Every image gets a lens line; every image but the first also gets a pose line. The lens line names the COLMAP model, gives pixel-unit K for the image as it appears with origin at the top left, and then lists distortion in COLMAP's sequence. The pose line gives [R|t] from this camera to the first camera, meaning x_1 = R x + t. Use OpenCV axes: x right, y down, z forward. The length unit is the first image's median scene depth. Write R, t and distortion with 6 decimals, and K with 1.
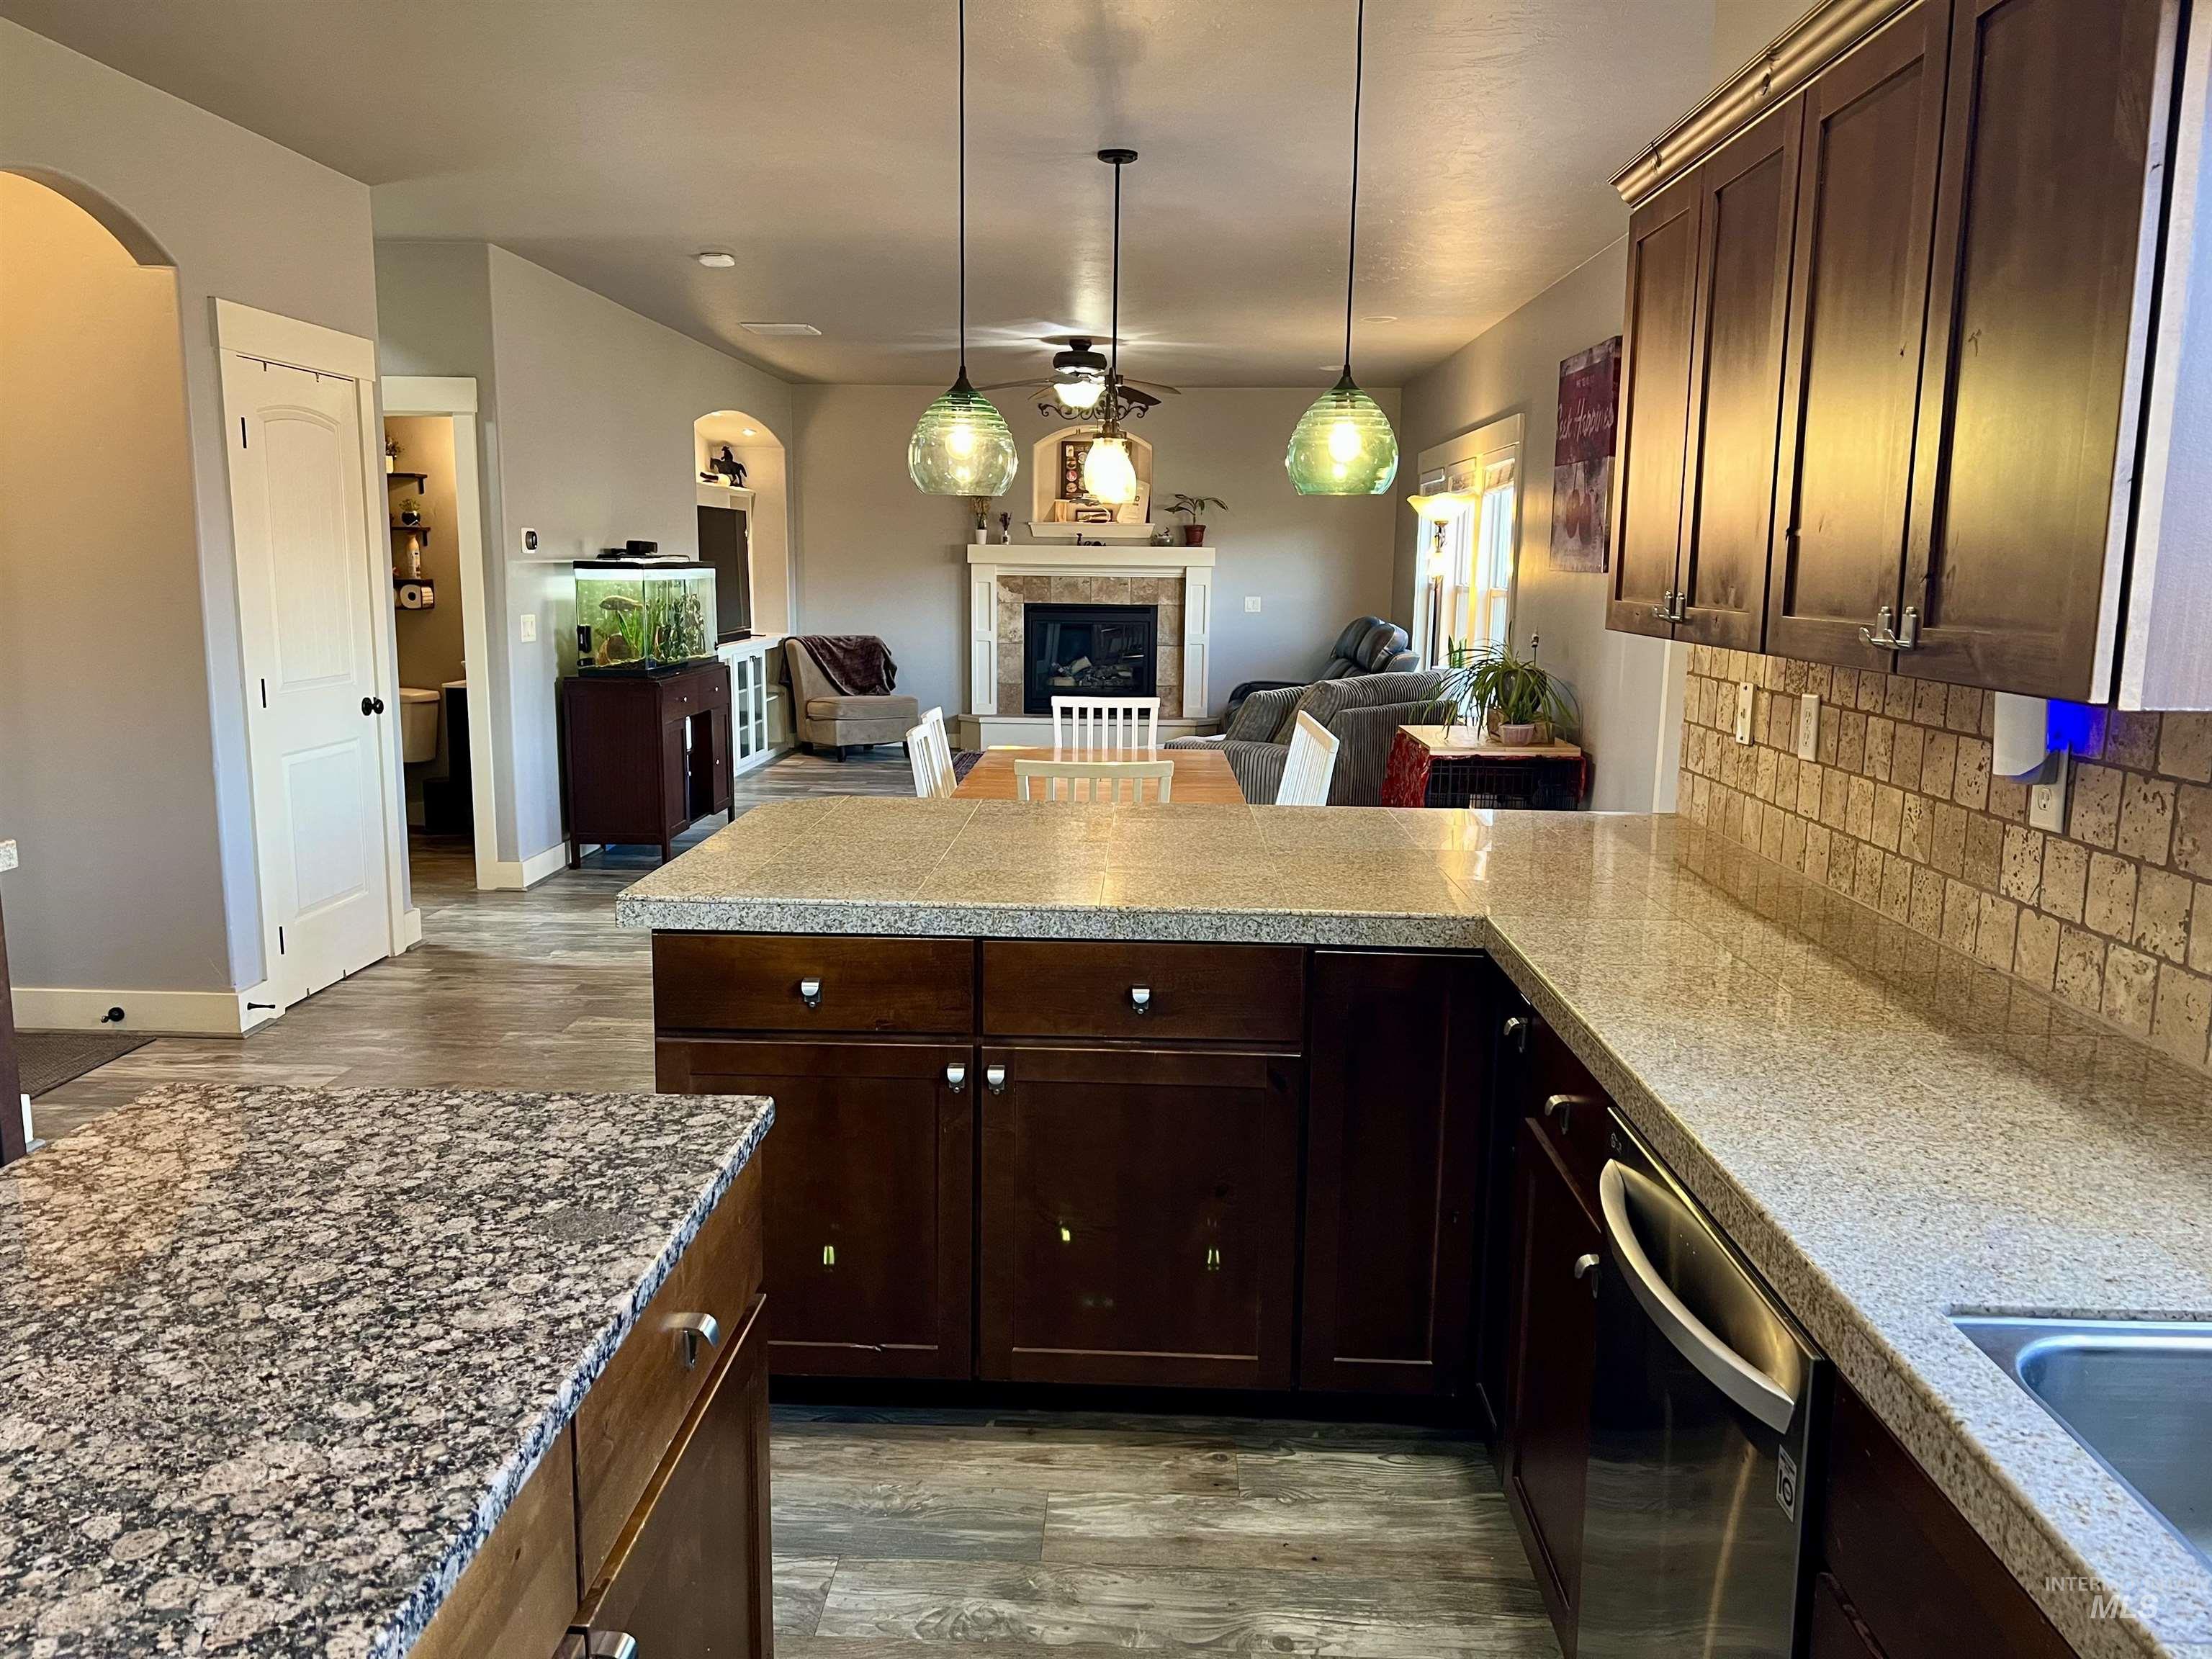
lens RADIAL K [[1681.8, 0, 1099.9], [0, 1681.8, 847.9], [0, 0, 1]] dist [0.049169, -0.041570]
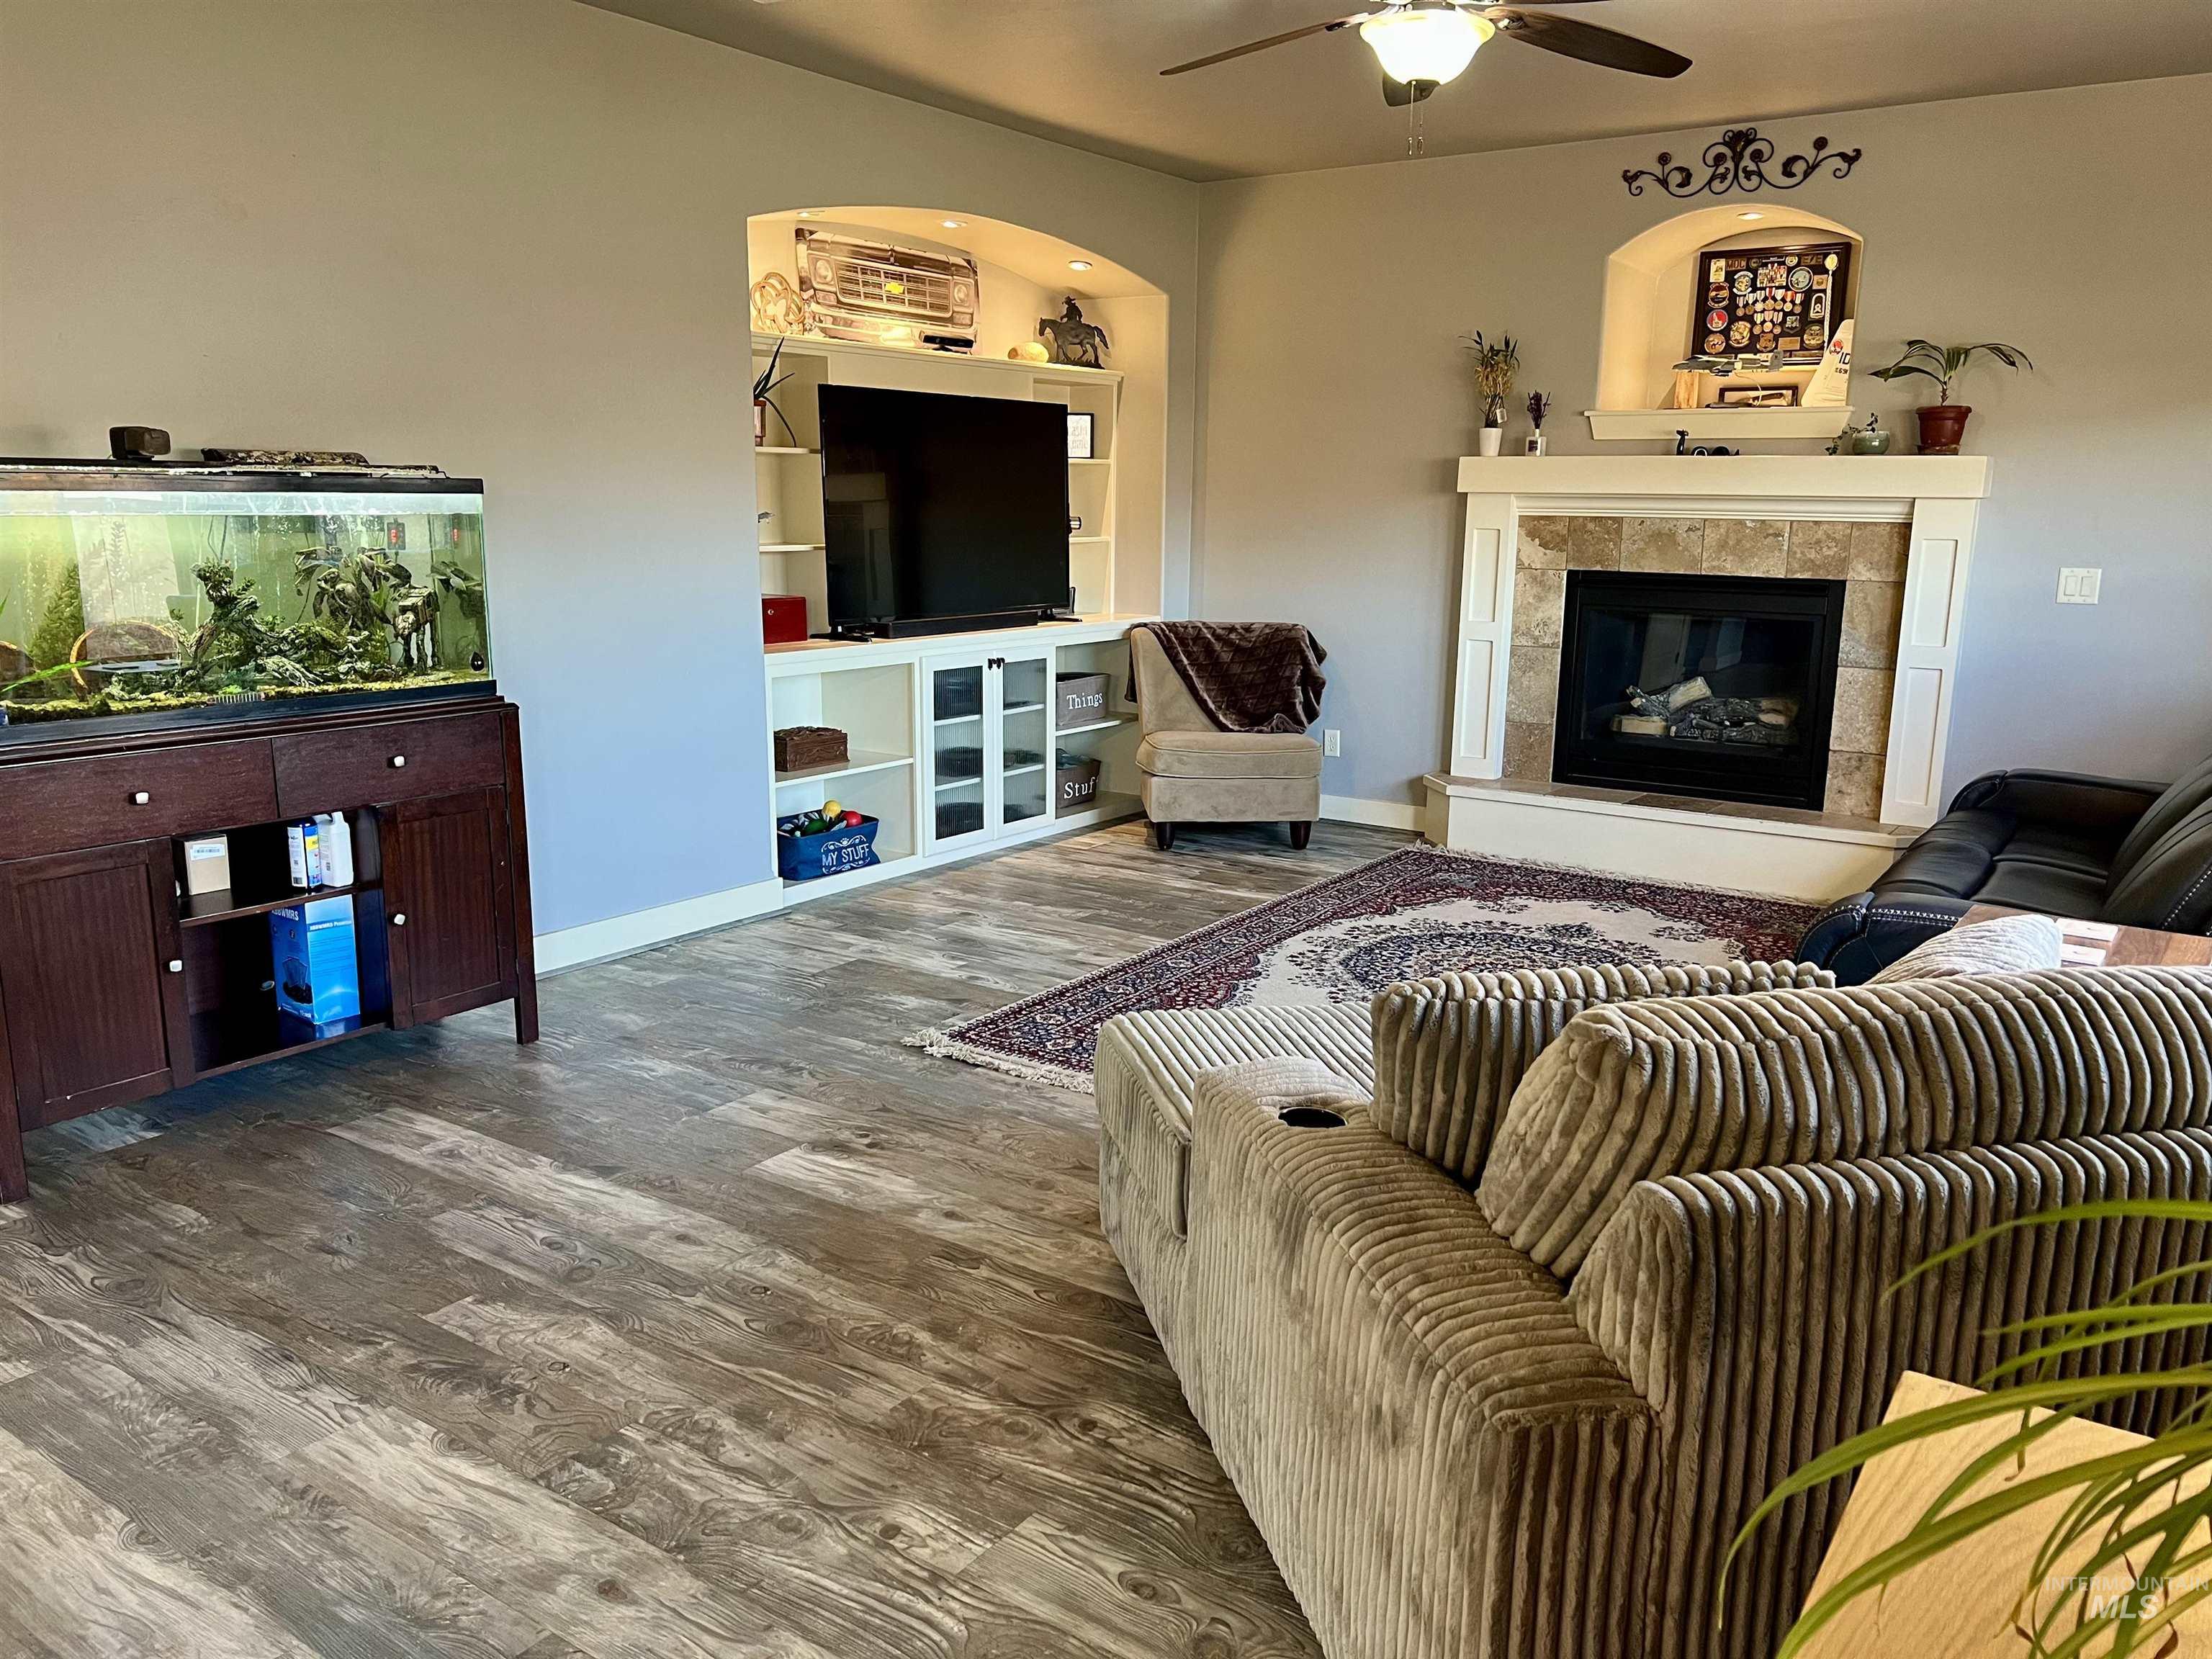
lens RADIAL K [[1681.8, 0, 1110.9], [0, 1681.8, 822.0], [0, 0, 1]] dist [0.049169, -0.041570]
pose [[0.839654, 0.101966, -0.533464, 0.122120], [-0.092429, 0.994718, 0.044650, -0.079679], [0.535199, 0.011817, 0.844643, 0.493375]]
